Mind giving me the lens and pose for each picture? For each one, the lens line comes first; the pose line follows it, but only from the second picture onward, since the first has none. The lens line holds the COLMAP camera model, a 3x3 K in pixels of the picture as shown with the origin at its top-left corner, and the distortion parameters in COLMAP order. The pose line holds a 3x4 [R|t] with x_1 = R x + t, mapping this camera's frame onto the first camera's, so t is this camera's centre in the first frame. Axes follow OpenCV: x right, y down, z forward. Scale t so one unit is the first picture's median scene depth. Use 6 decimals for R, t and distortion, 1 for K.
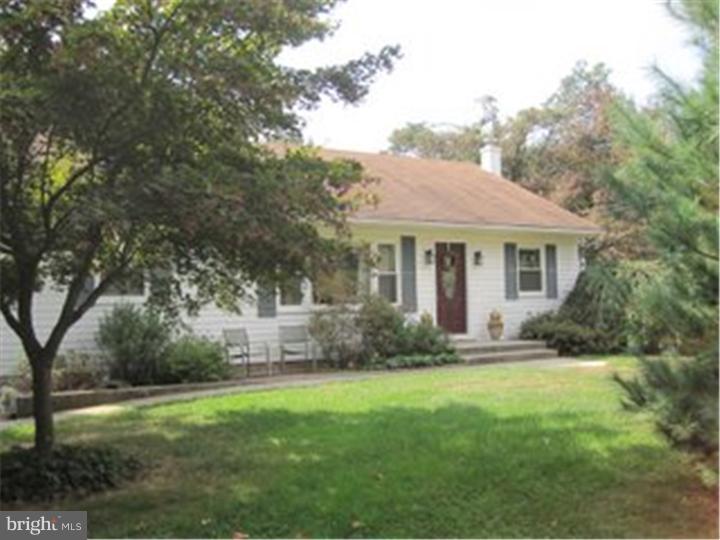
lens RADIAL K [[751.8, 0, 360.0], [0, 751.8, 270.0], [0, 0, 1]] dist [-0.130180, 0.033007]
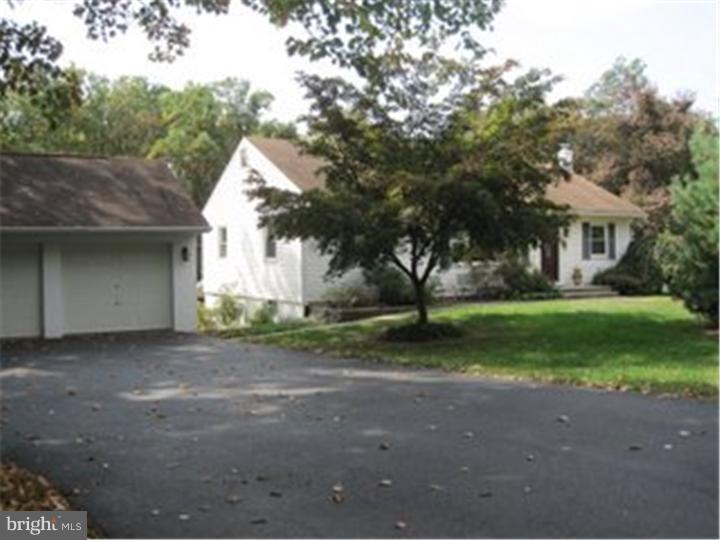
lens RADIAL K [[751.8, 0, 360.0], [0, 751.8, 270.0], [0, 0, 1]] dist [-0.130180, 0.033007]
pose [[0.999617, 0.009956, -0.025831, -0.206892], [-0.008507, 0.998415, 0.055632, -0.018709], [0.026343, -0.055391, 0.998117, -0.494640]]
